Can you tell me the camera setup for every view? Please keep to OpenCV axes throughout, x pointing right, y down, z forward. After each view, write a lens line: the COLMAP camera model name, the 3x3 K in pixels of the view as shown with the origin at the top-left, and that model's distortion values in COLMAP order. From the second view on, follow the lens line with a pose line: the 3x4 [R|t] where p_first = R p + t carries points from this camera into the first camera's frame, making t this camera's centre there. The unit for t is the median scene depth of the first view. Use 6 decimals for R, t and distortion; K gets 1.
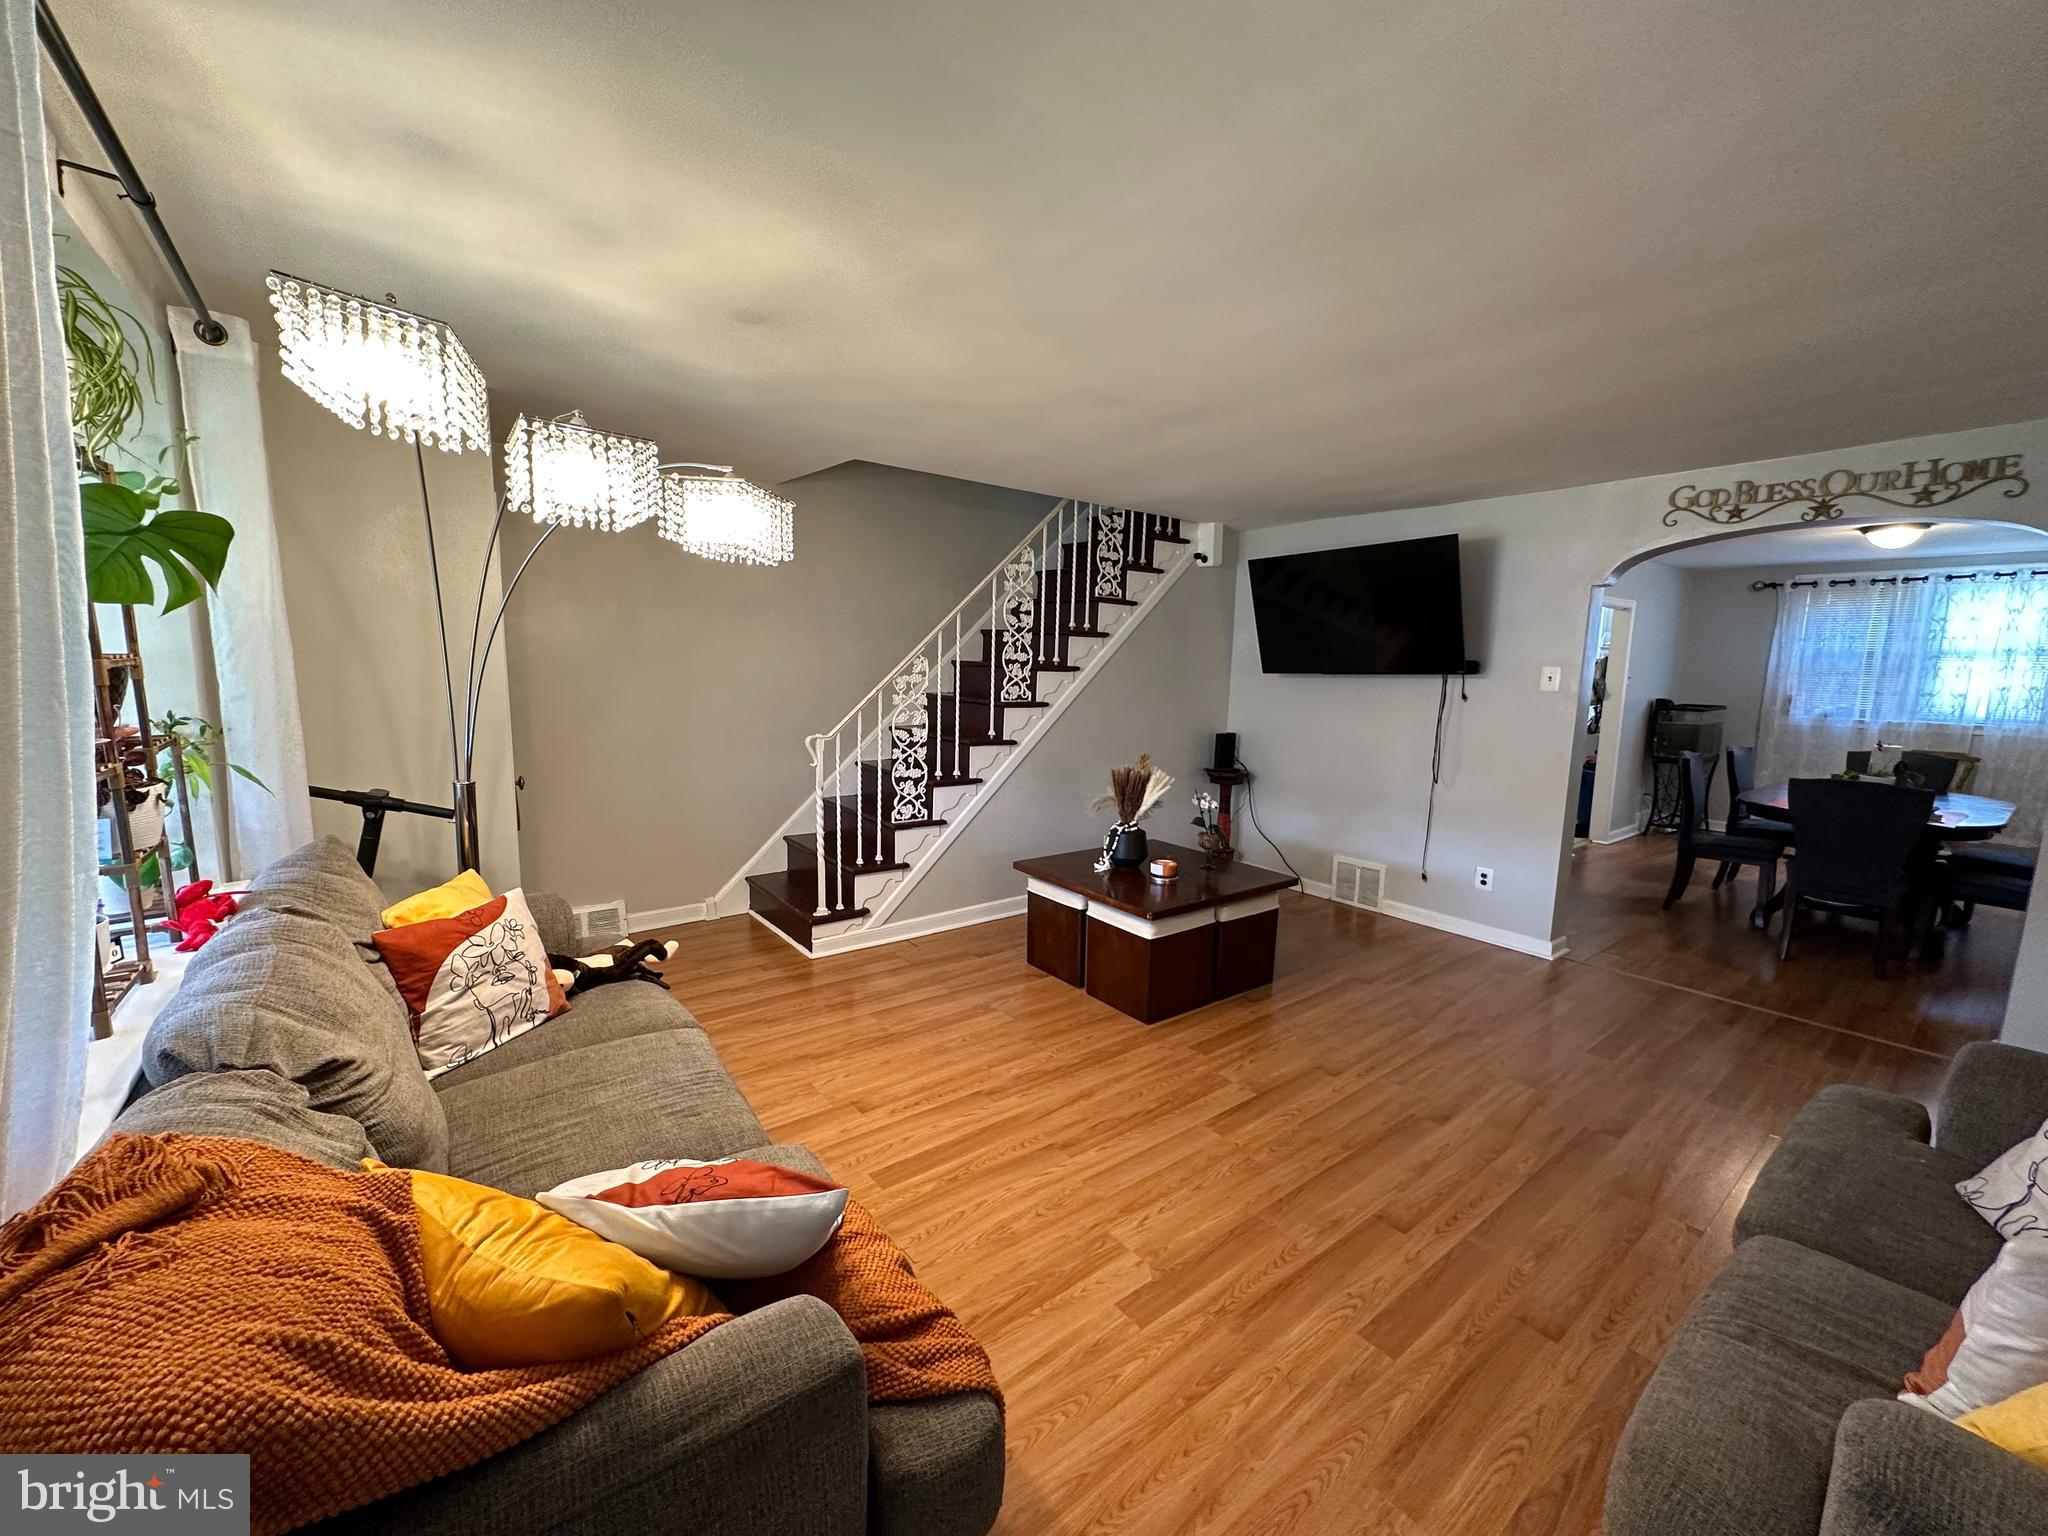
lens RADIAL K [[817.4, 0, 1024.6], [0, 817.4, 766.6], [0, 0, 1]] dist [-0.002711, 0.000910]
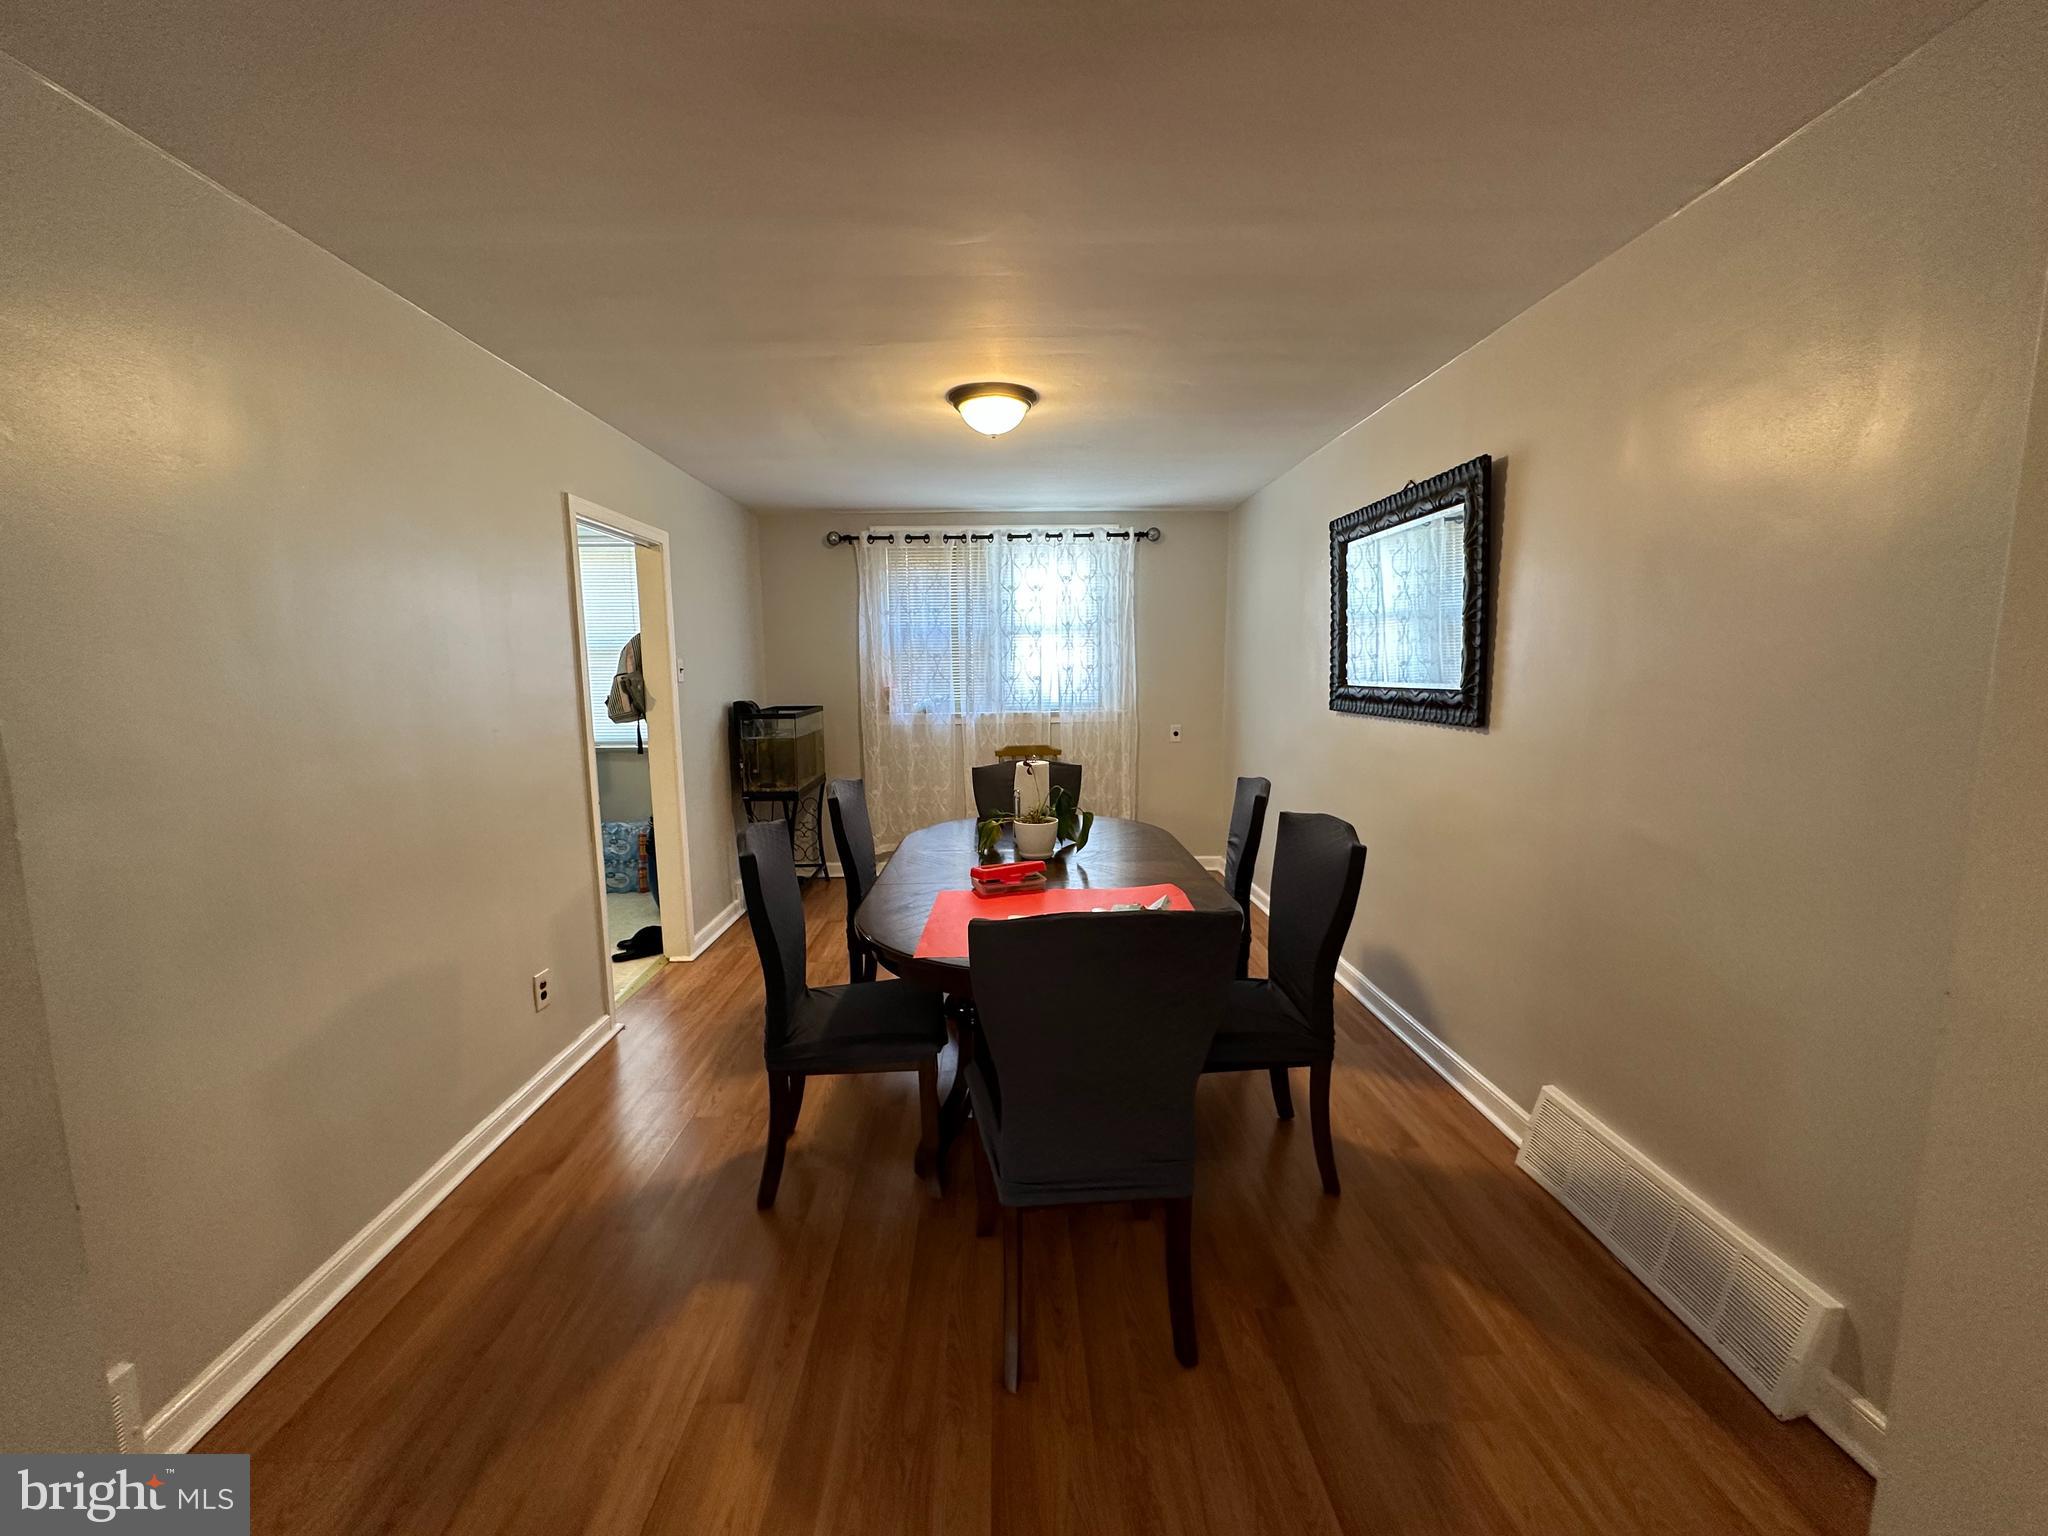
lens RADIAL K [[817.4, 0, 1025.7], [0, 817.4, 776.0], [0, 0, 1]] dist [-0.002711, 0.000910]
pose [[0.591722, -0.129554, 0.795664, 0.867828], [0.129624, 0.989450, 0.064708, -0.082834], [-0.795652, 0.064848, 0.602273, 0.966828]]
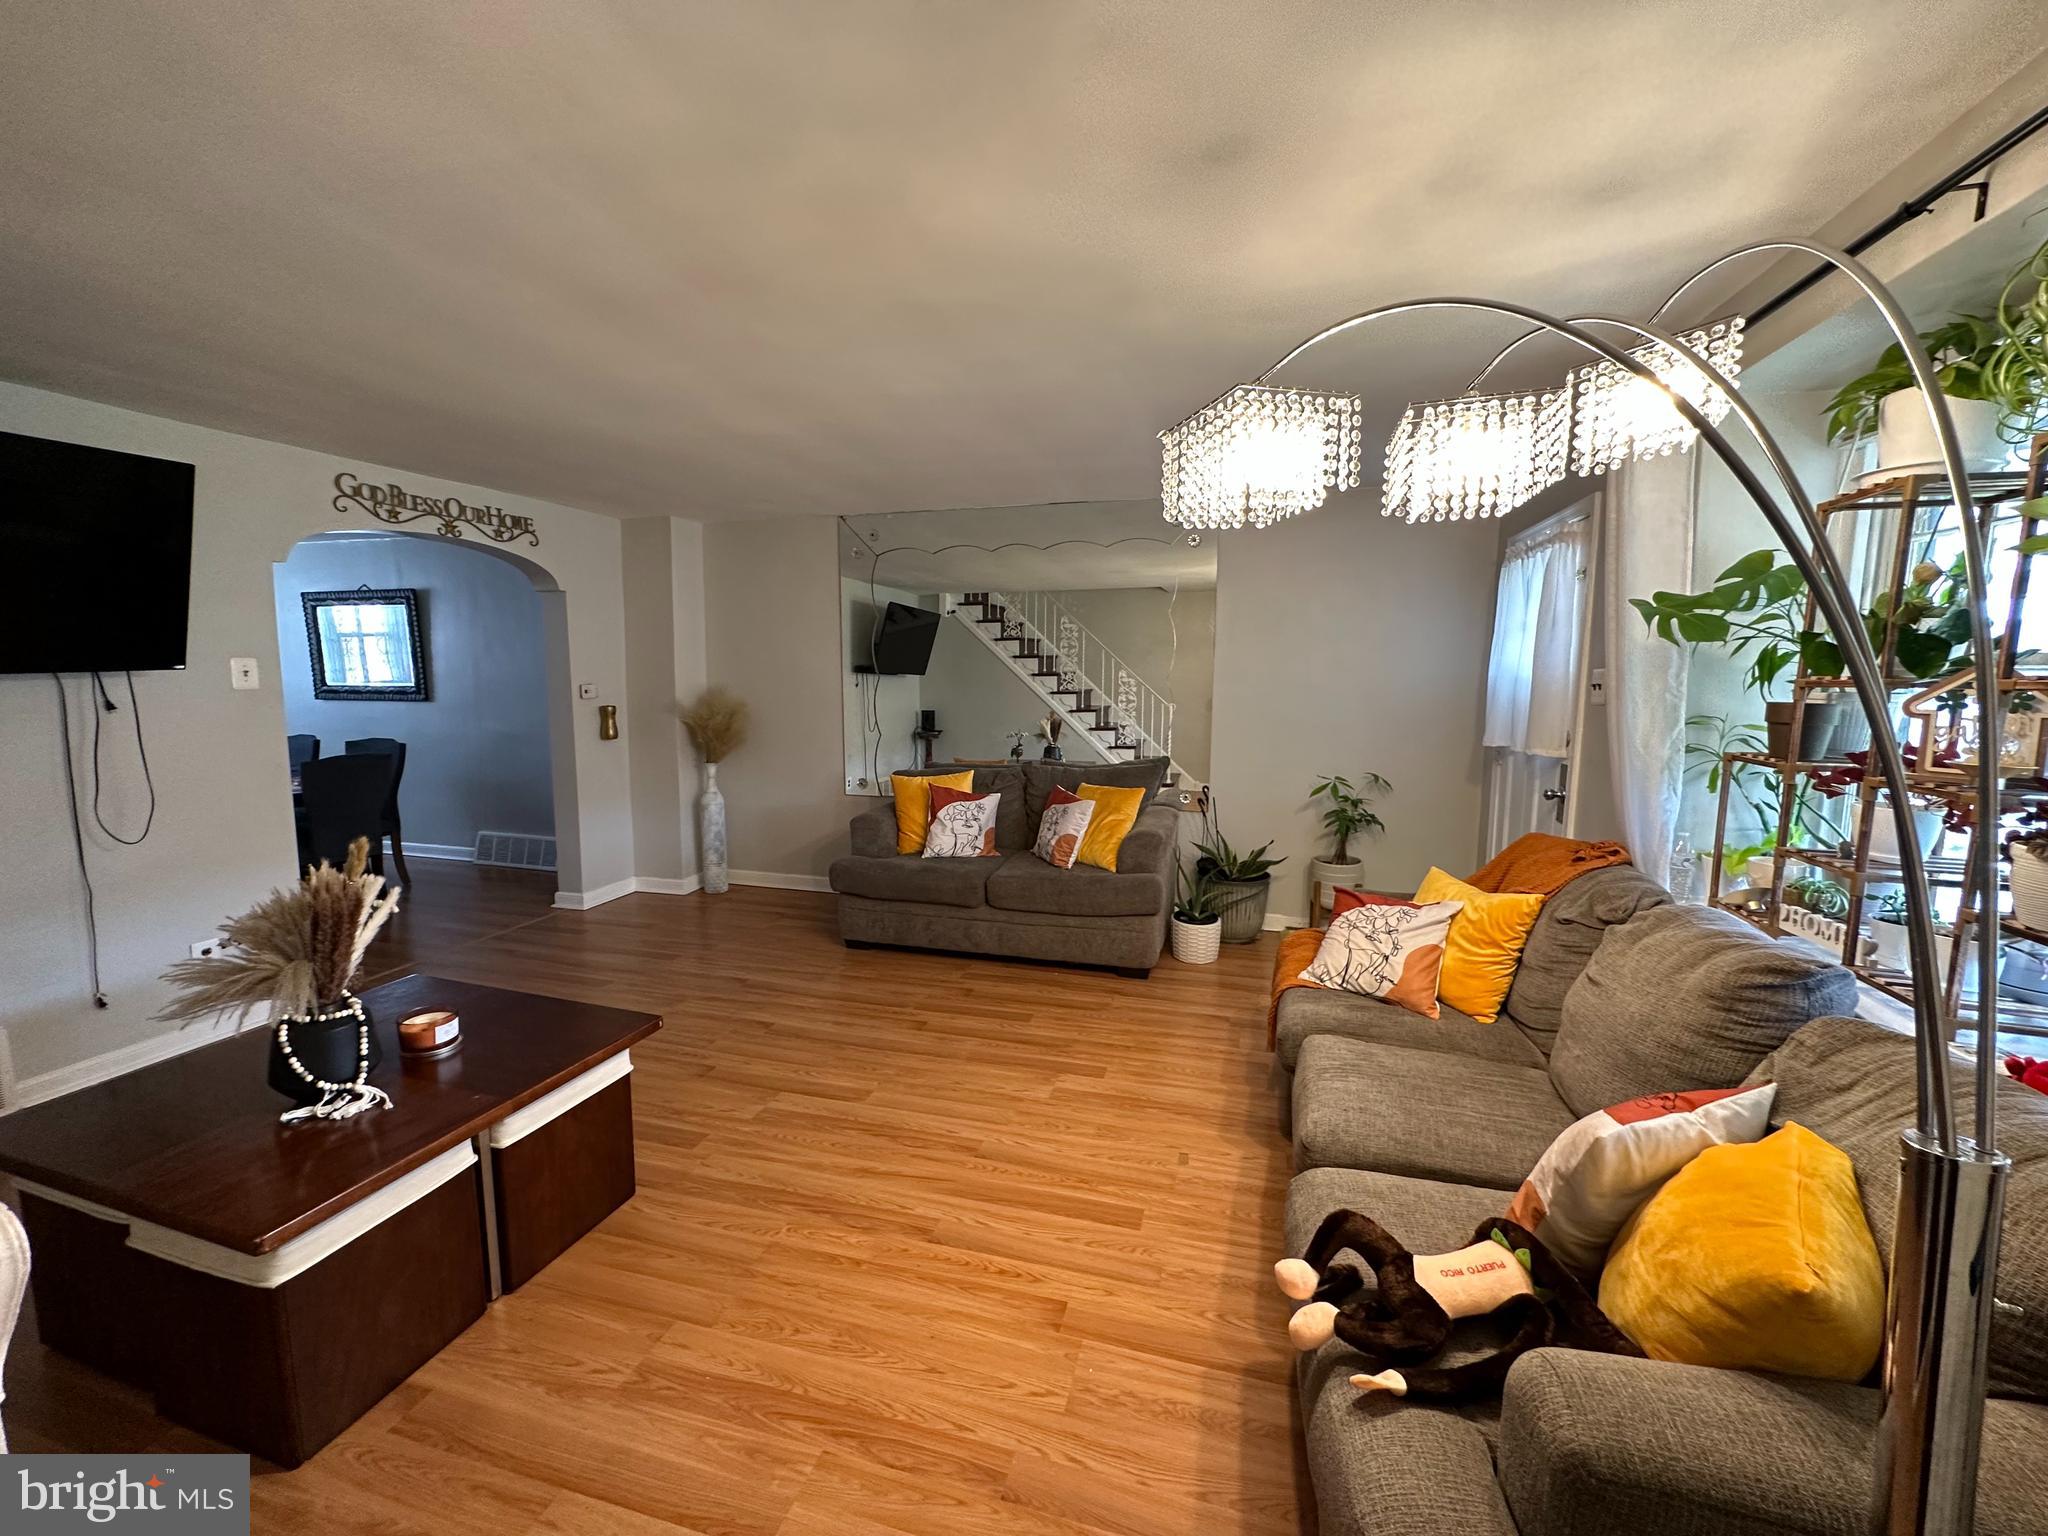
lens RADIAL K [[817.4, 0, 1030.4], [0, 817.4, 761.5], [0, 0, 1]] dist [-0.002711, 0.000910]
pose [[-0.596478, -0.113779, 0.794524, -0.559026], [0.090300, 0.974104, 0.207286, -0.149963], [-0.797534, 0.195387, -0.570758, 1.081948]]
